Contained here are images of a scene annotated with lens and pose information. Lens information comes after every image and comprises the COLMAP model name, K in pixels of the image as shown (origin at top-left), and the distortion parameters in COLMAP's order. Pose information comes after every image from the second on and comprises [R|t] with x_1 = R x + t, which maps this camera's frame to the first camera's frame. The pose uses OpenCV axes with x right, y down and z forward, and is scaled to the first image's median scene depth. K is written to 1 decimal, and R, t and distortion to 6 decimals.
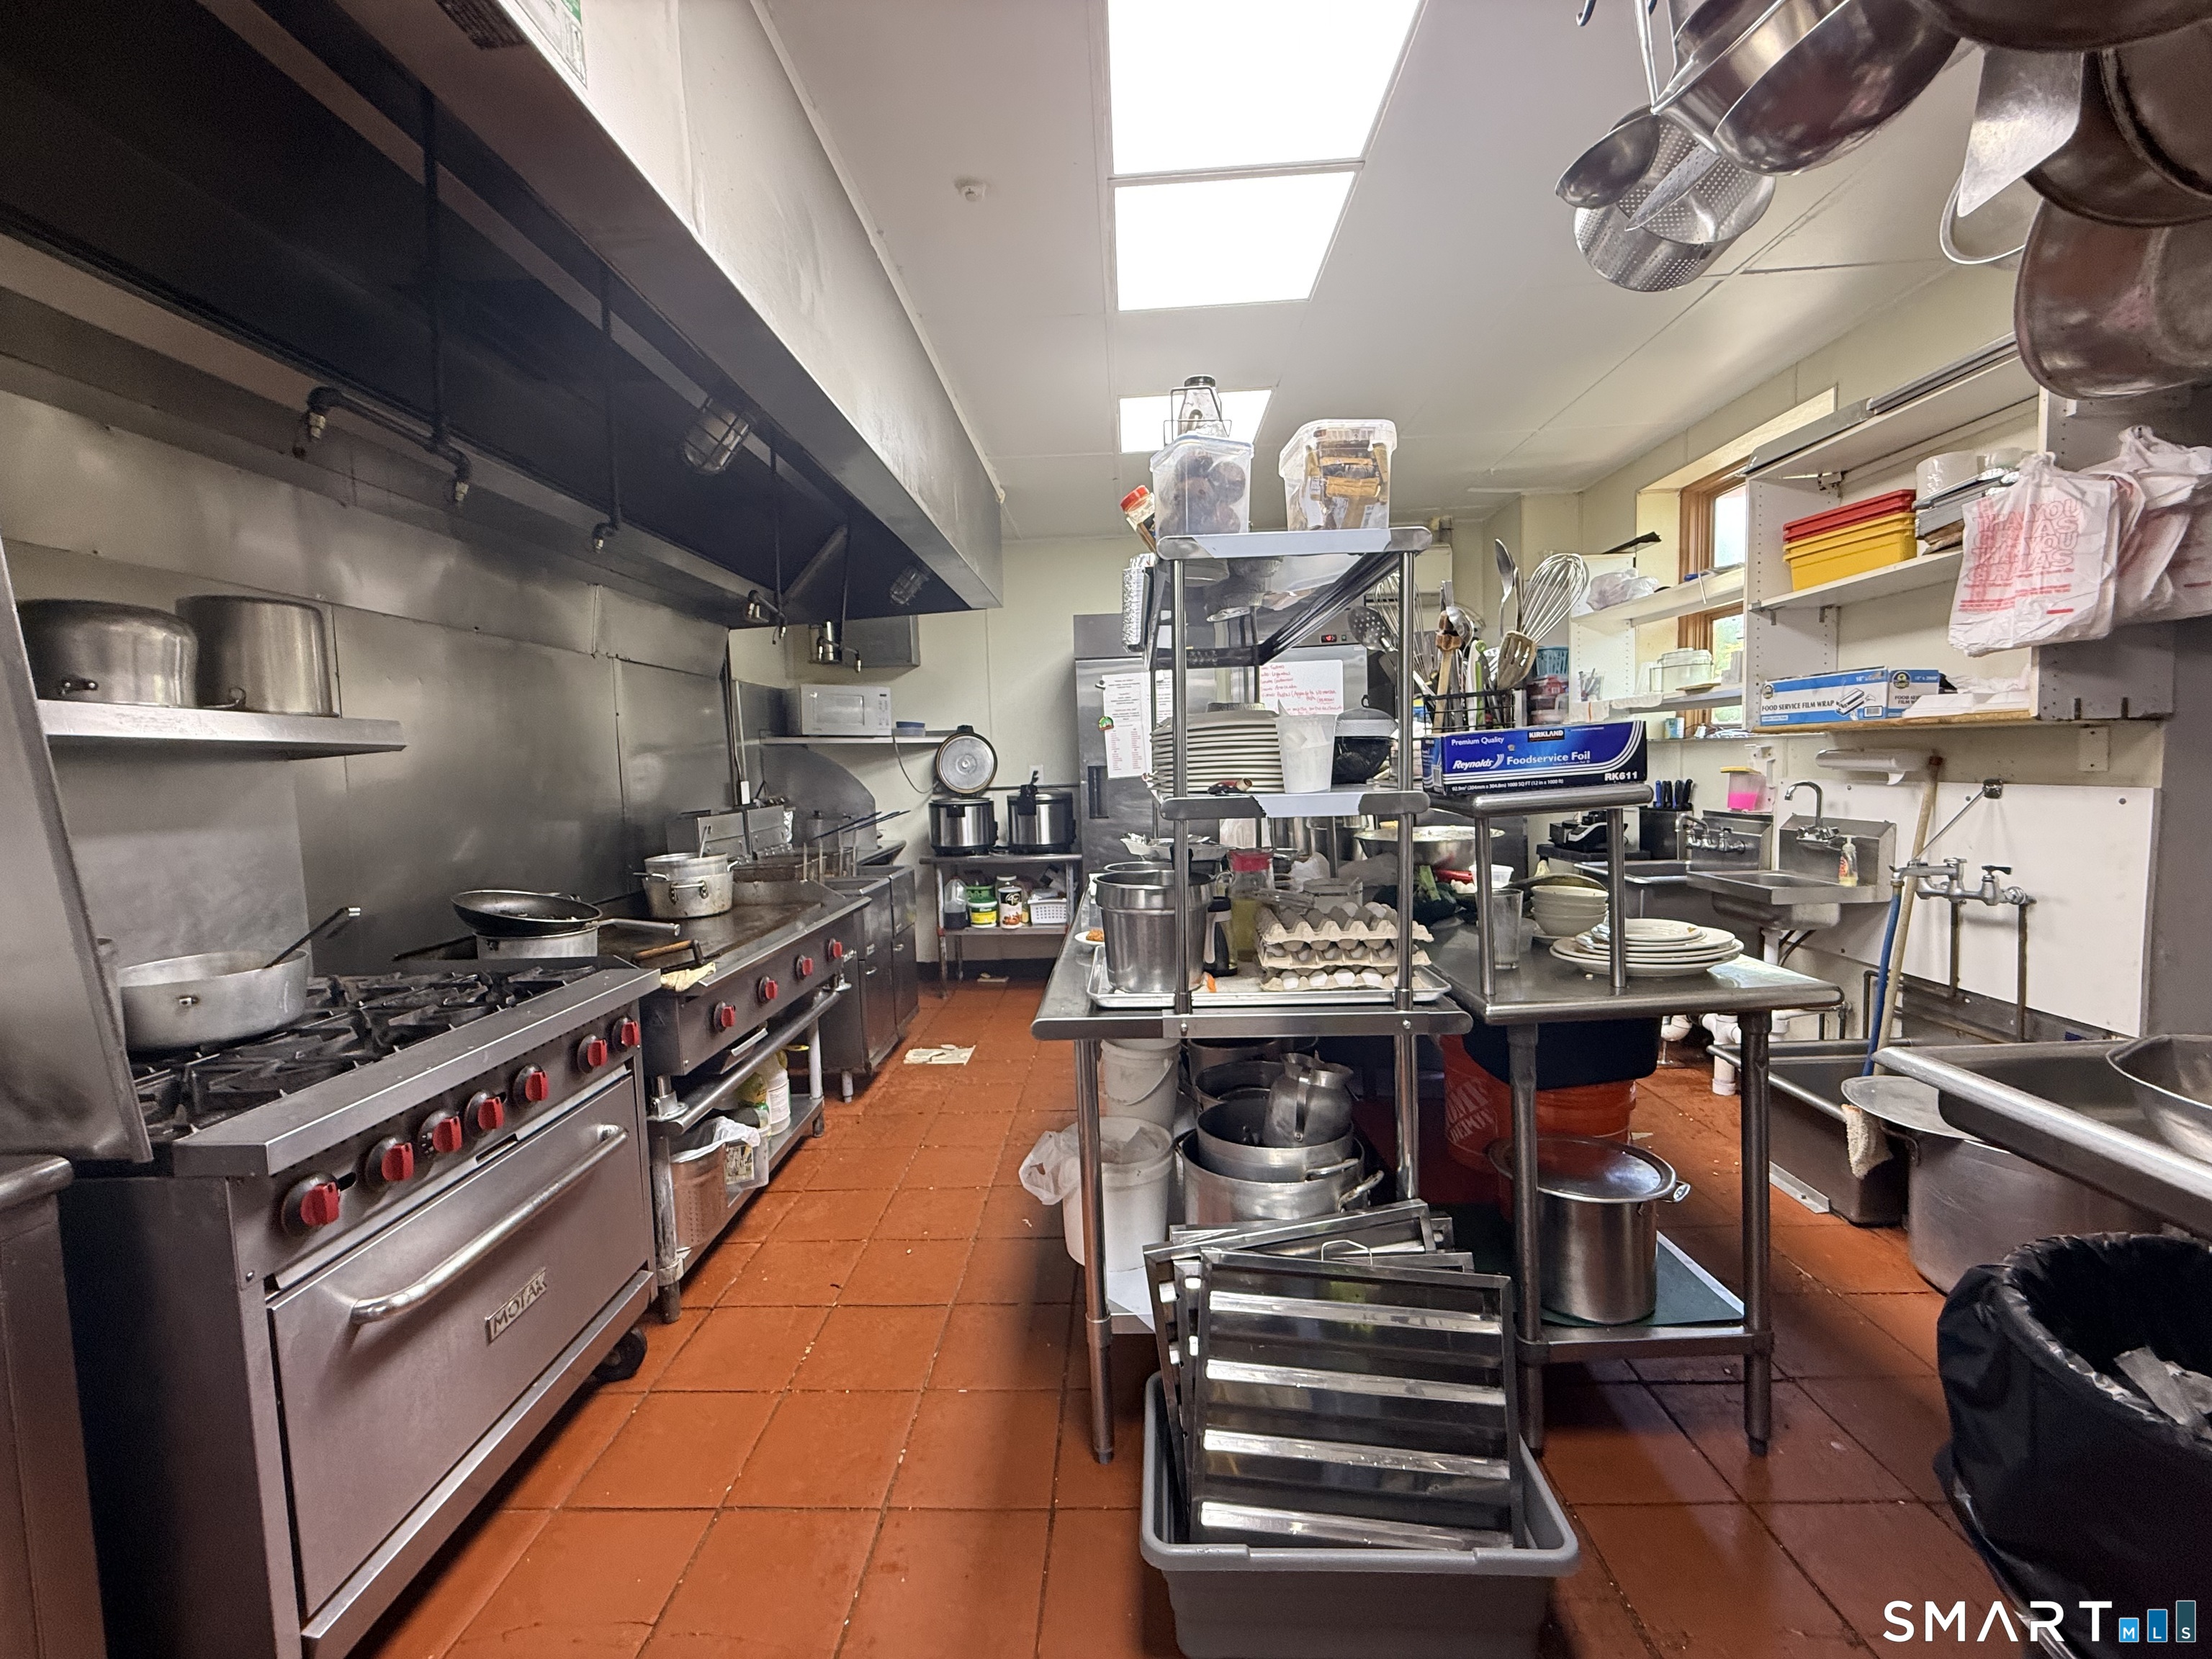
lens RADIAL K [[881.8, 0, 1100.2], [0, 881.8, 821.4], [0, 0, 1]] dist [-0.002102, 0.000690]
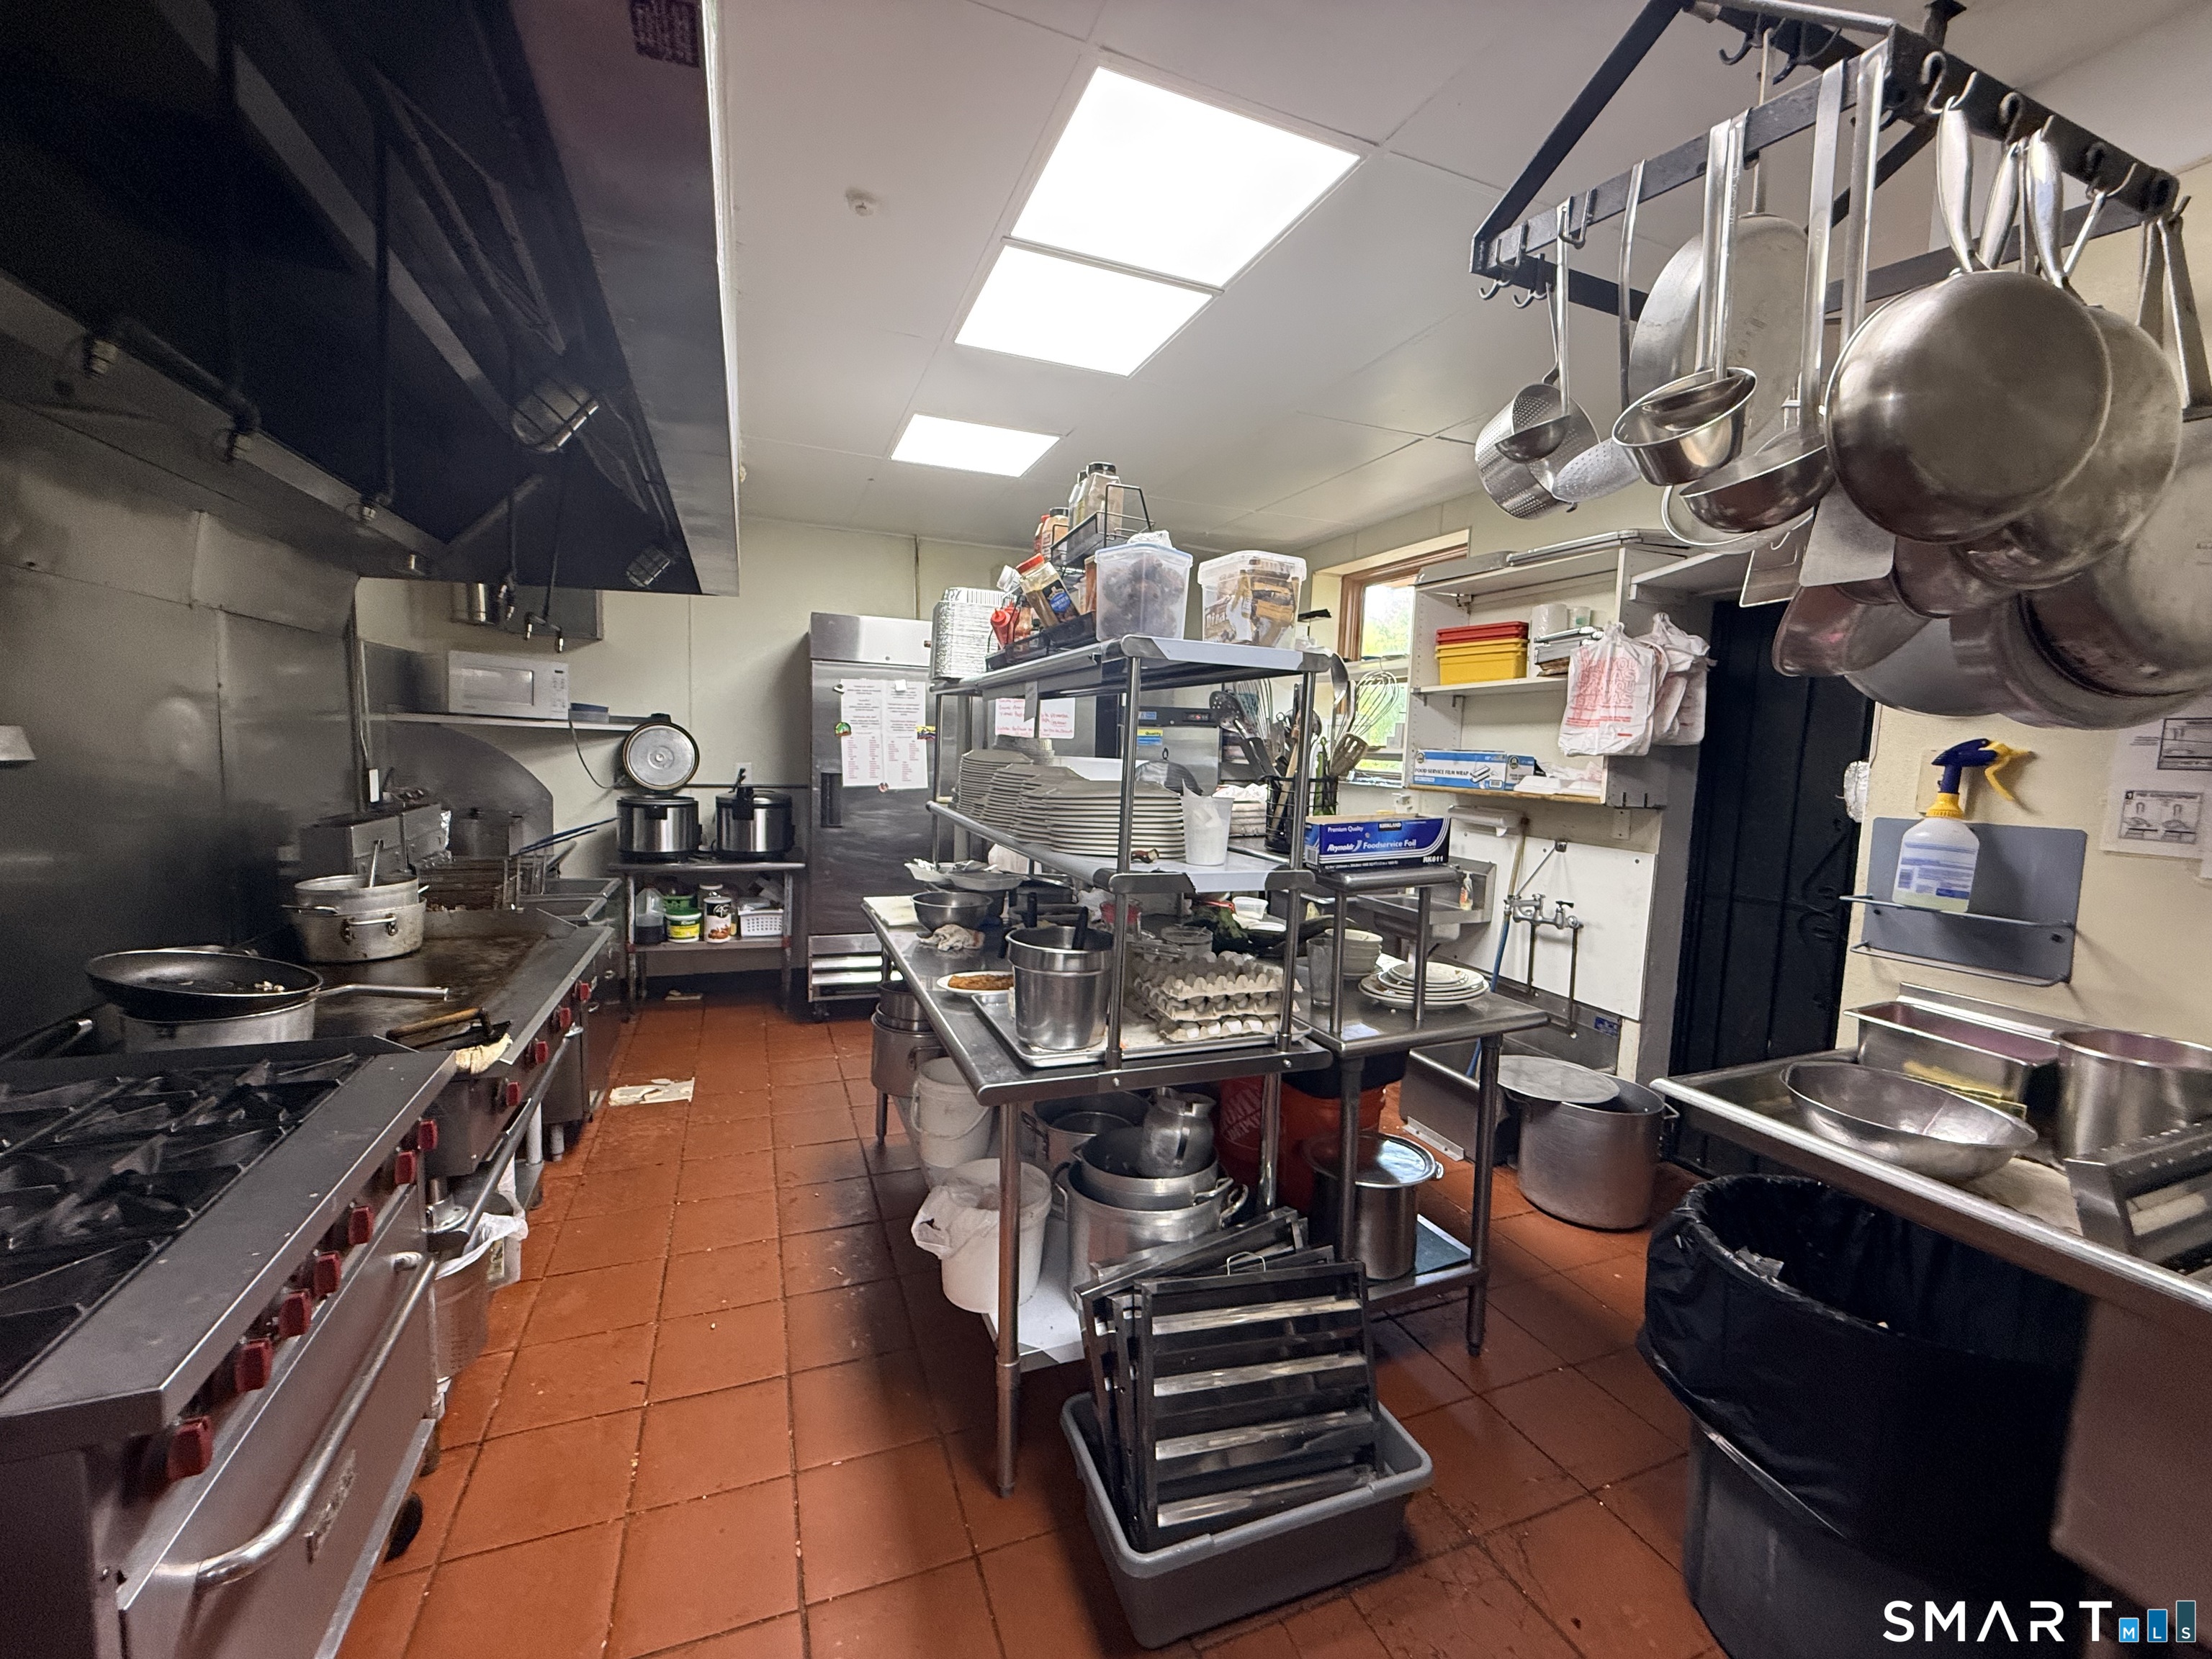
lens RADIAL K [[881.8, 0, 1103.8], [0, 881.8, 821.5], [0, 0, 1]] dist [-0.002102, 0.000690]
pose [[0.913288, 0.031540, 0.406092, -0.272607], [-0.039355, 0.999166, 0.010906, -0.073671], [-0.405409, -0.025942, 0.913767, 0.011532]]
